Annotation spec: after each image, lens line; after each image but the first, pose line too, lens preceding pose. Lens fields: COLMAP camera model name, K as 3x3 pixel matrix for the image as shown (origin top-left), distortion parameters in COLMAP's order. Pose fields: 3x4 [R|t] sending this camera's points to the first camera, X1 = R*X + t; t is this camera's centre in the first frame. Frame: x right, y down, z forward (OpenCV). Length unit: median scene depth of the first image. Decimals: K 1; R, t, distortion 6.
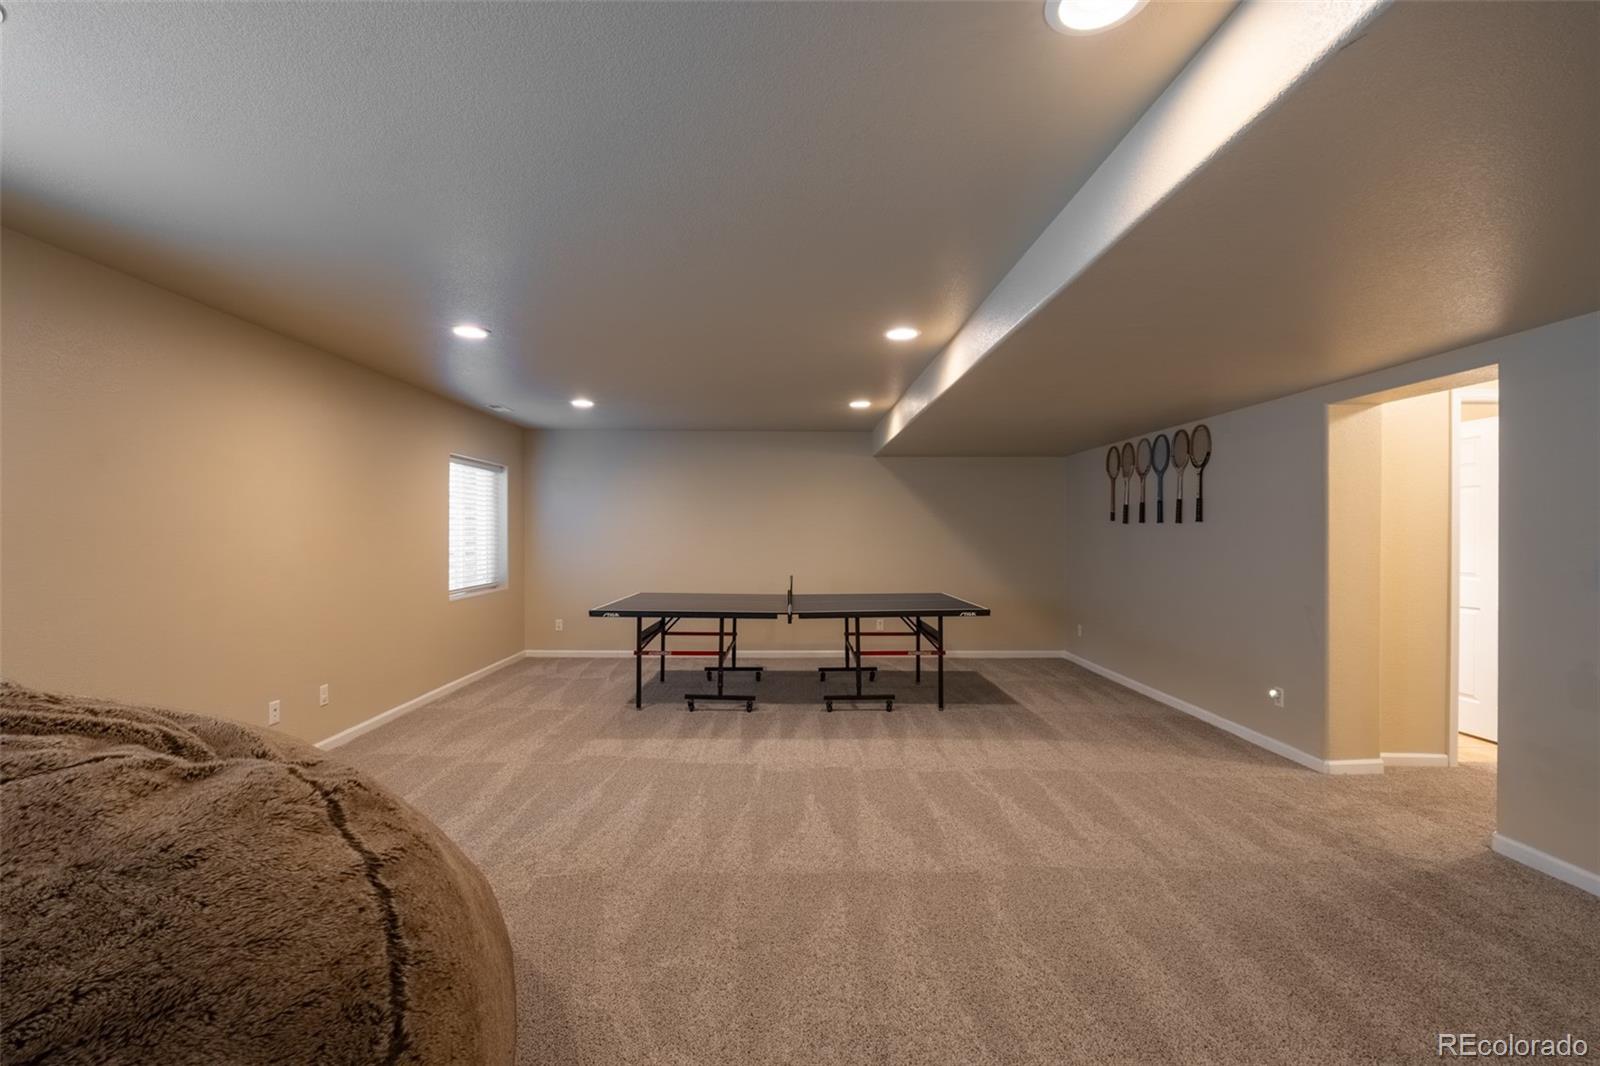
lens RADIAL K [[702.8, 0, 800.0], [0, 702.8, 533.0], [0, 0, 1]] dist [-0.002074, -0.000351]
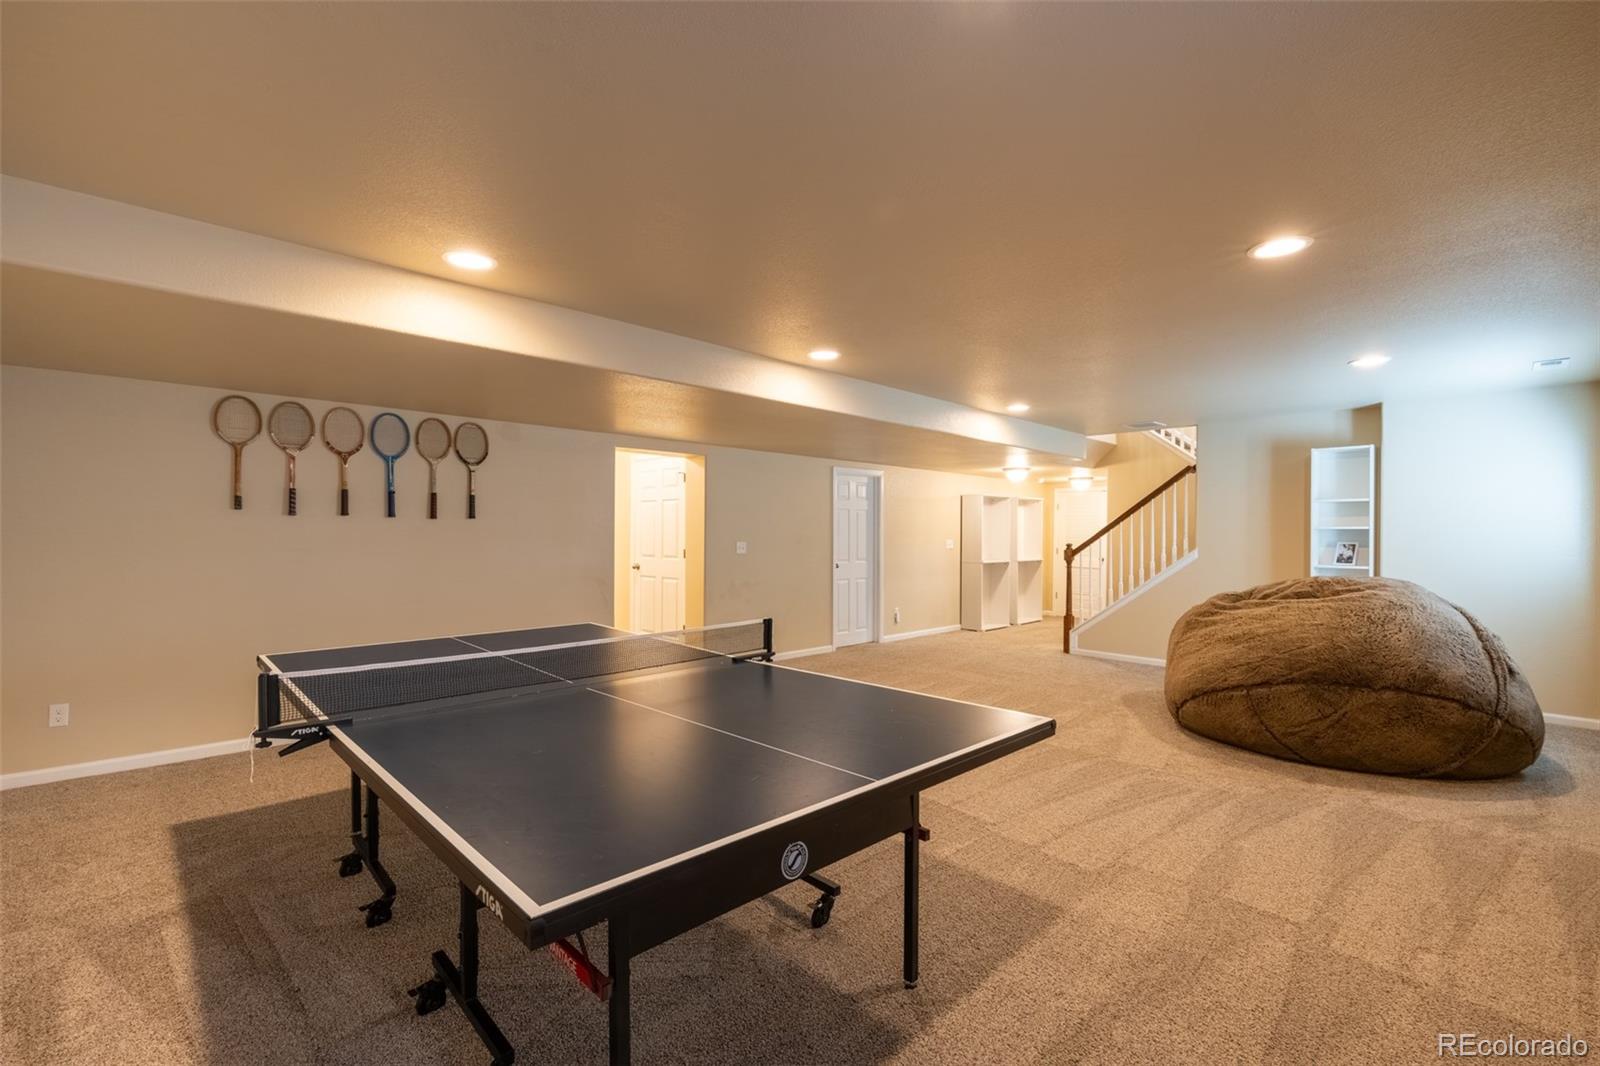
lens RADIAL K [[702.8, 0, 800.0], [0, 702.8, 533.0], [0, 0, 1]] dist [-0.002074, -0.000351]
pose [[-0.681047, -0.003096, 0.732233, -0.481695], [-0.002492, 0.999995, 0.001910, 0.001005], [-0.732235, -0.000524, -0.681052, 1.331193]]
